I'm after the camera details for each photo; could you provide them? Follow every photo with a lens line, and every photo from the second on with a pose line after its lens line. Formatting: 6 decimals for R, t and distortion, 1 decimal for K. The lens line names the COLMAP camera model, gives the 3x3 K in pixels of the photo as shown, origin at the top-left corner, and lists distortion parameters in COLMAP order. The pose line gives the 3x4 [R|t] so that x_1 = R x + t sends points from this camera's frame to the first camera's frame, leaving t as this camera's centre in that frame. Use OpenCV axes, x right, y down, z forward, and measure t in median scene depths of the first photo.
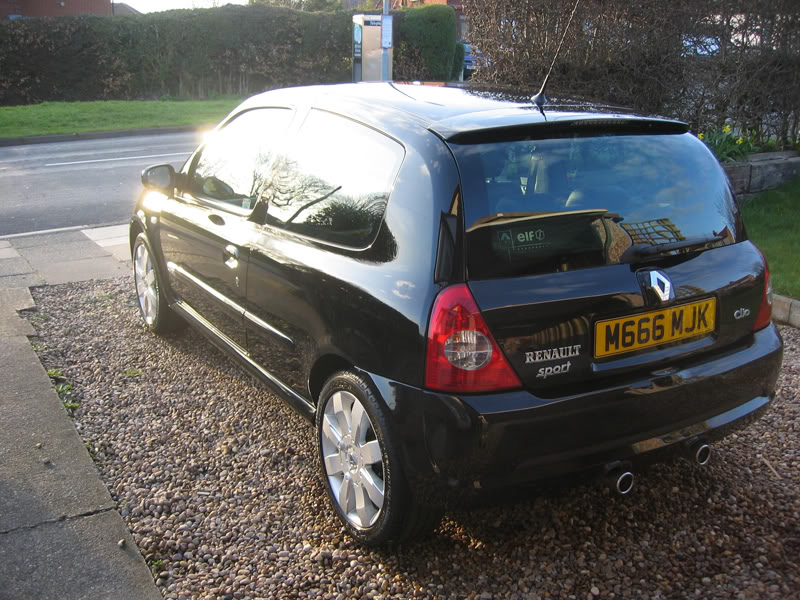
lens RADIAL K [[817.5, 0, 396.9], [0, 817.5, 302.5], [0, 0, 1]] dist [-0.015599, 0.000000]
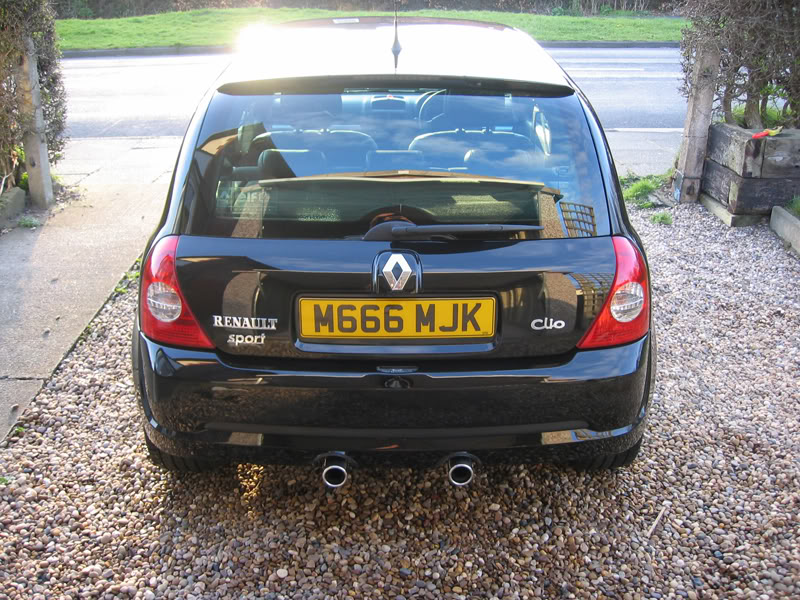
lens RADIAL K [[817.5, 0, 402.5], [0, 817.5, 299.7], [0, 0, 1]] dist [-0.015599, 0.000000]
pose [[0.868267, 0.185502, -0.460110, 0.750399], [-0.139823, 0.981366, 0.131799, -0.109123], [0.475985, -0.050103, 0.878025, 0.245314]]
